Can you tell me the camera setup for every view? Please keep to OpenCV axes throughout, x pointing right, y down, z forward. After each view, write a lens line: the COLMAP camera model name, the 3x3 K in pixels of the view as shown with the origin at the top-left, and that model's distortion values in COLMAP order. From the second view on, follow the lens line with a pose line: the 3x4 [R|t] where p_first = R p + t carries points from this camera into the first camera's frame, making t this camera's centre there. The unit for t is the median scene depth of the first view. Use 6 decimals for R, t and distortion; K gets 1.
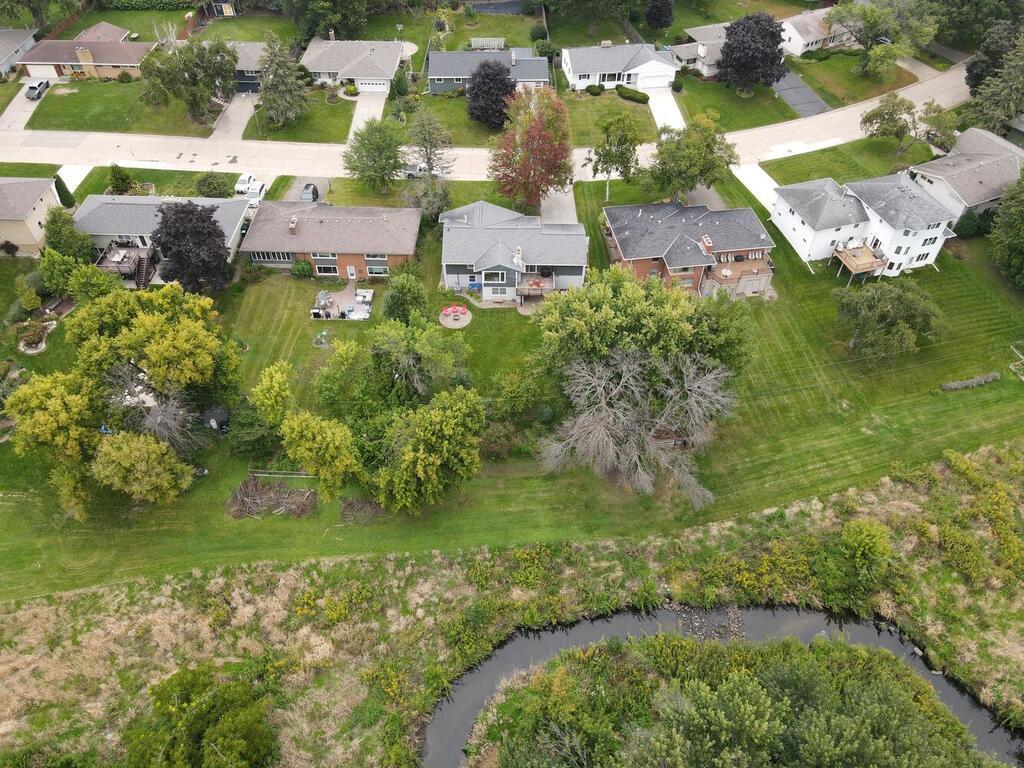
lens RADIAL K [[823.1, 0, 512.0], [0, 823.1, 384.0], [0, 0, 1]] dist [0.030366, 0.005821]
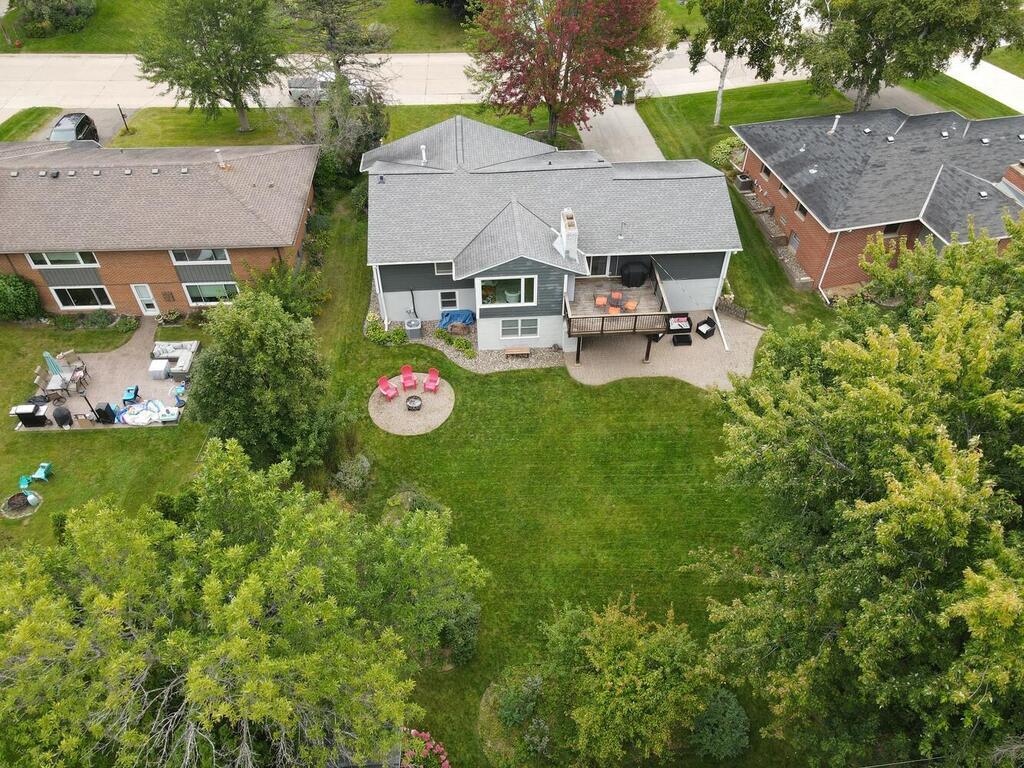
lens RADIAL K [[823.1, 0, 512.0], [0, 823.1, 384.0], [0, 0, 1]] dist [0.030366, 0.005821]
pose [[0.997261, -0.057526, 0.046485, -0.039004], [0.058913, 0.997841, -0.029042, -0.074340], [-0.044714, 0.031701, 0.998497, 0.607116]]
